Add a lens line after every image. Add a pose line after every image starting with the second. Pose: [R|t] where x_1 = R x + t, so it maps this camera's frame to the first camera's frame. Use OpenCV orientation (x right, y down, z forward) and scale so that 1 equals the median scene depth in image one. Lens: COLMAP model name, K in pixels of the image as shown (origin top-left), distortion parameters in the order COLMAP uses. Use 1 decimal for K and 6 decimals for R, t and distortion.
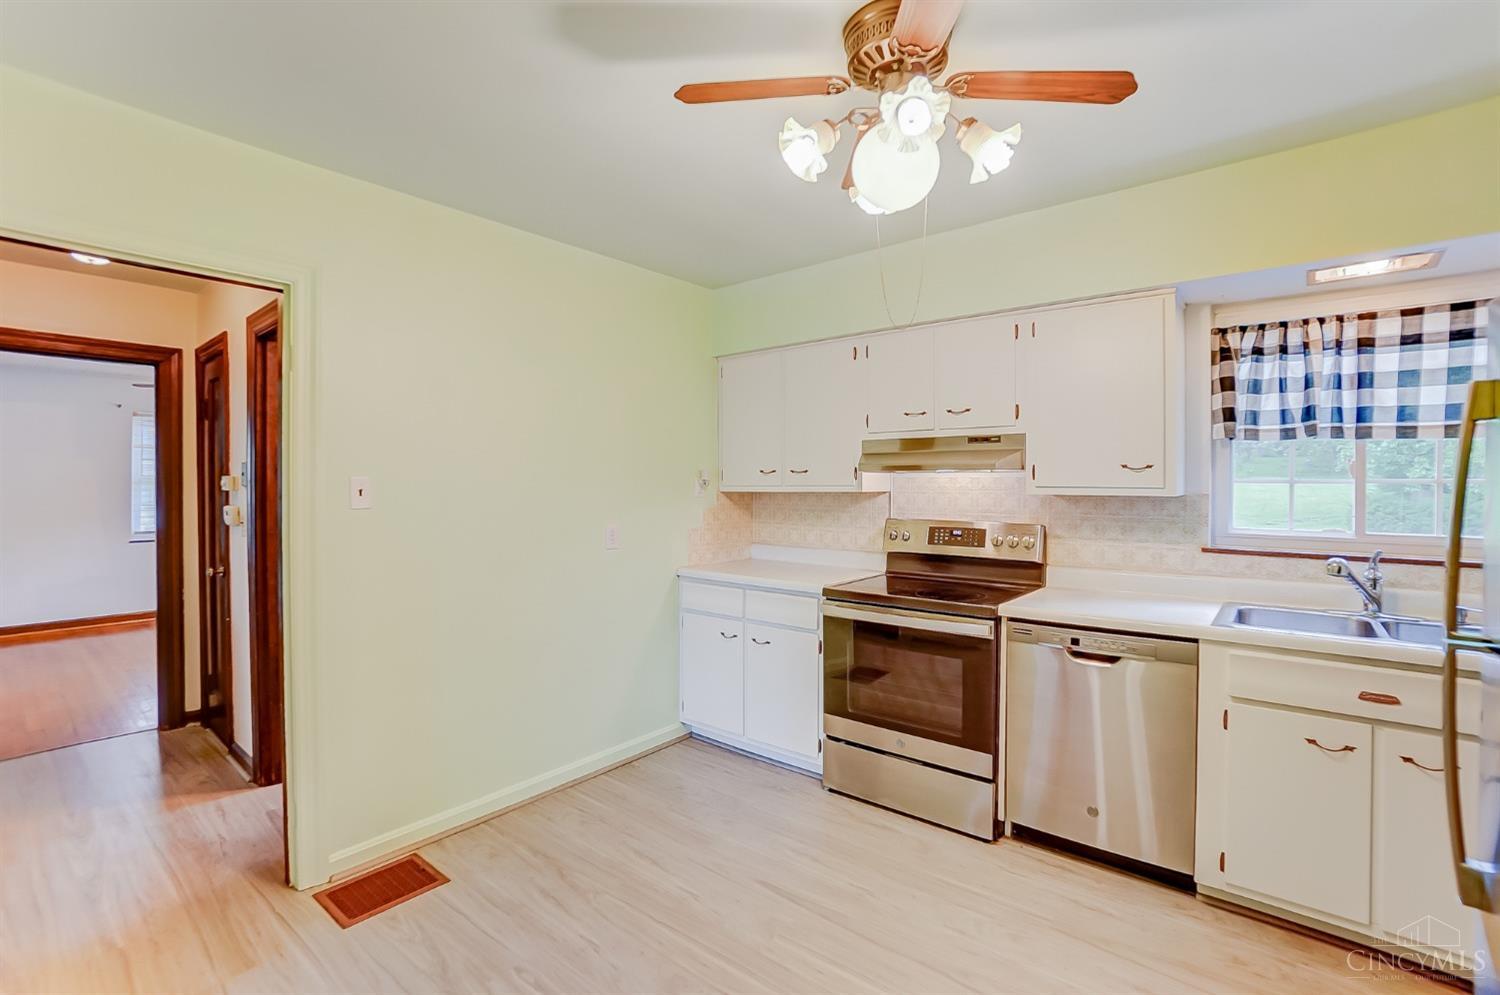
lens RADIAL K [[654.3, 0, 754.3], [0, 654.3, 493.1], [0, 0, 1]] dist [-0.003788, 0.000089]
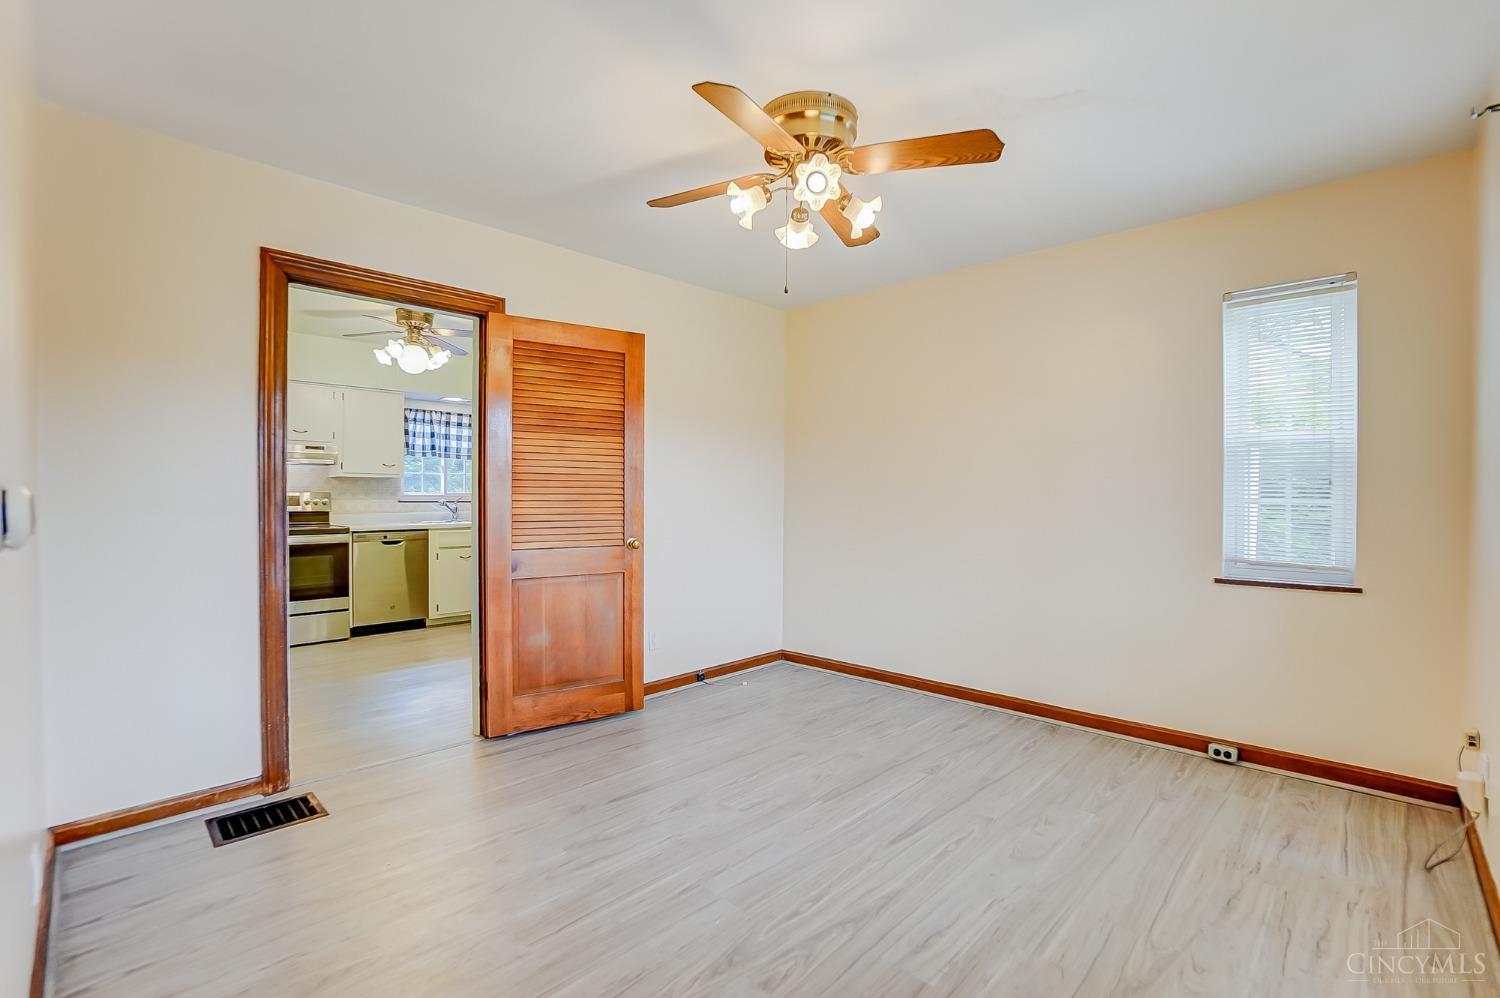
lens RADIAL K [[654.3, 0, 760.6], [0, 654.3, 491.8], [0, 0, 1]] dist [-0.003788, 0.000089]
pose [[0.094155, -0.001586, 0.995556, -1.615280], [0.001441, 0.999998, 0.001457, 0.053628], [-0.995557, 0.001297, 0.094157, -0.546360]]
